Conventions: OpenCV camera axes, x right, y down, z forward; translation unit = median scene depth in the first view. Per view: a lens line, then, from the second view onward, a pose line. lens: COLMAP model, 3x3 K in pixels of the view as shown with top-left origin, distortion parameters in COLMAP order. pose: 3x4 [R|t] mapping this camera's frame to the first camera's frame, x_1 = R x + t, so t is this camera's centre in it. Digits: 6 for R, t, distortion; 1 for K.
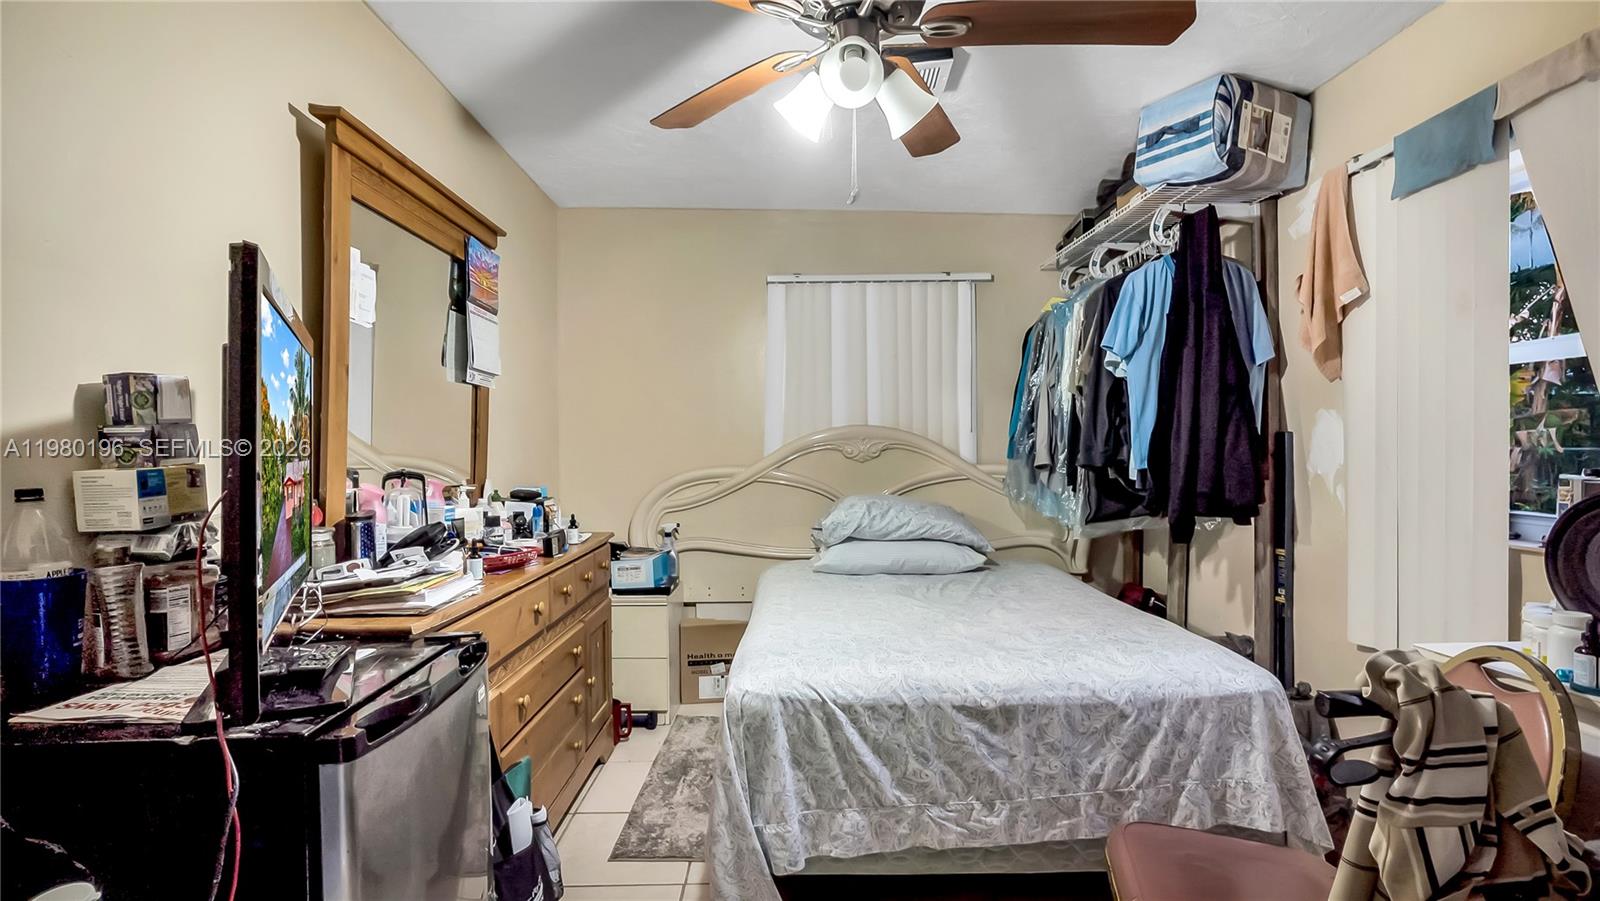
lens RADIAL K [[745.3, 0, 797.4], [0, 745.3, 460.7], [0, 0, 1]] dist [-0.004625, -0.000096]
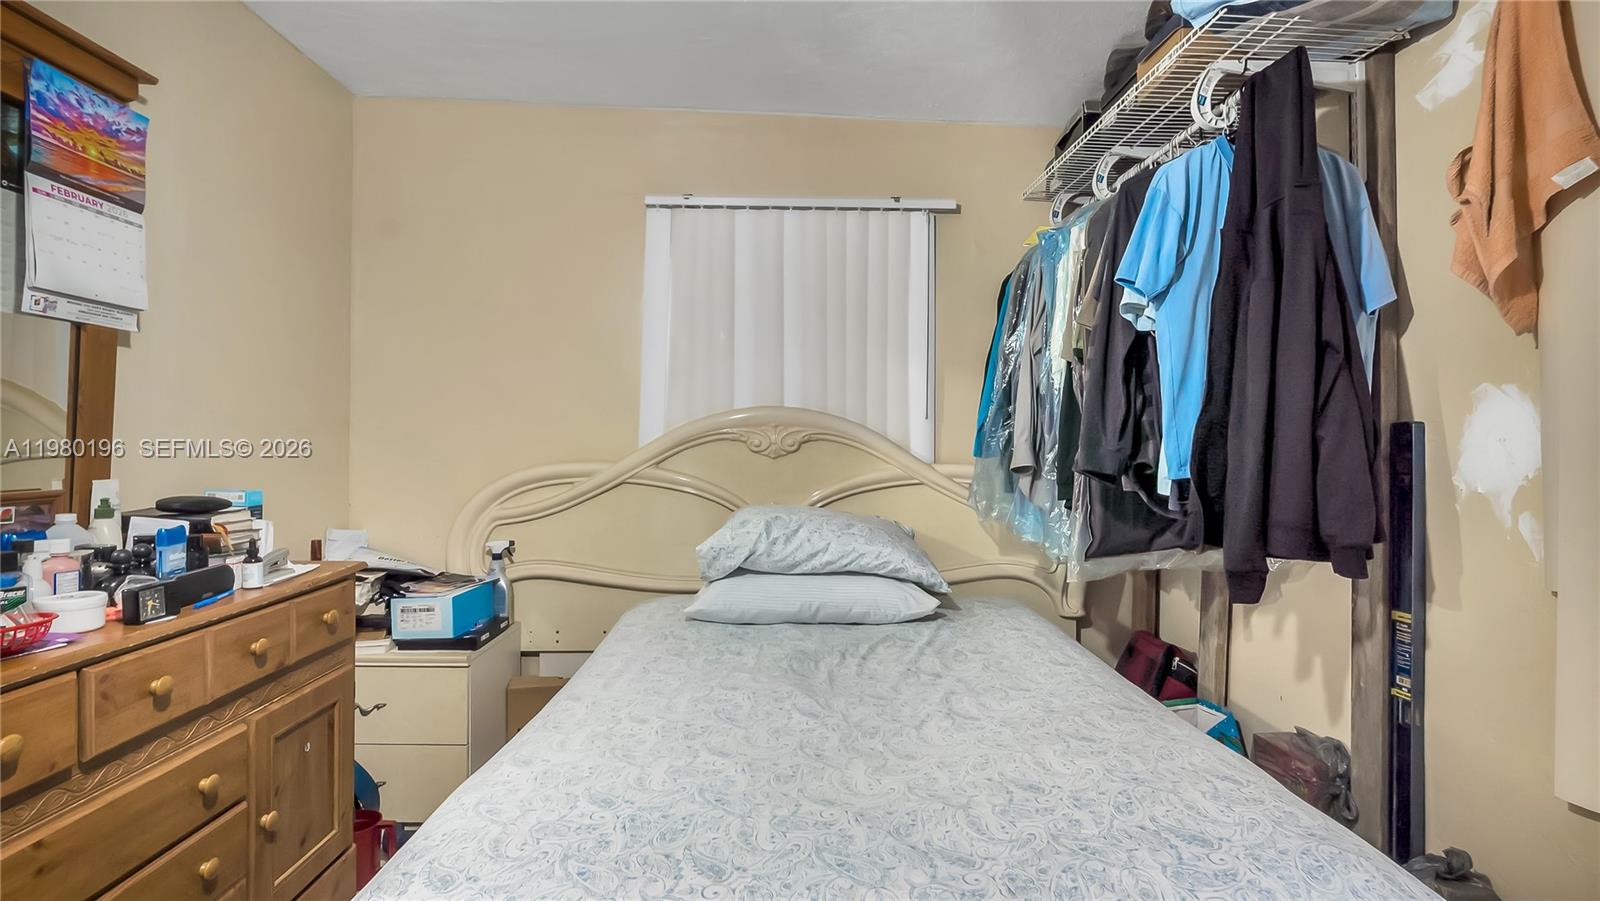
lens RADIAL K [[760.0, 0, 797.6], [0, 760.0, 440.7], [0, 0, 1]] dist [-0.004867, 0.000217]
pose [[0.999680, 0.015512, 0.019958, 0.111901], [-0.015216, 0.999773, -0.014919, -0.005145], [-0.020184, 0.014611, 0.999690, 0.316424]]
